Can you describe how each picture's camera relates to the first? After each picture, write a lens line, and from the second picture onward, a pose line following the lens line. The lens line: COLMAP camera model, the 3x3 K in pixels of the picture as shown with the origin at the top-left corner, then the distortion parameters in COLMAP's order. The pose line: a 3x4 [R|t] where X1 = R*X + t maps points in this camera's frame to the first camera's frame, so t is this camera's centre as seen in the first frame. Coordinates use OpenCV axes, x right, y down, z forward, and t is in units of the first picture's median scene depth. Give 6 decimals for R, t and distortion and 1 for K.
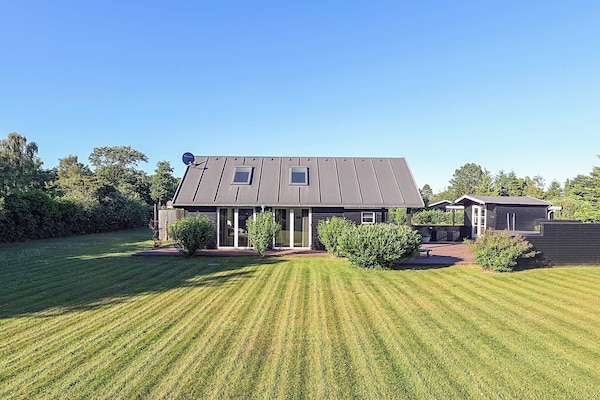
lens RADIAL K [[364.0, 0, 300.0], [0, 364.0, 200.0], [0, 0, 1]] dist [-0.009466, -0.000733]
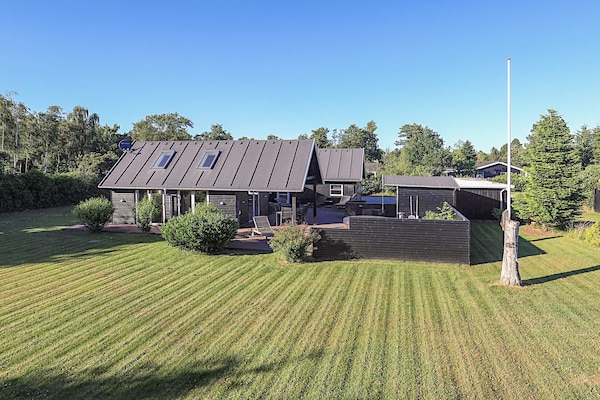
lens RADIAL K [[383.8, 0, 301.4], [0, 383.8, 173.4], [0, 0, 1]] dist [-0.000109, 0.000519]
pose [[0.973191, 0.002072, -0.229988, 0.461738], [0.009308, 0.998785, 0.048386, -0.068634], [0.229809, -0.049230, 0.971990, -0.064254]]
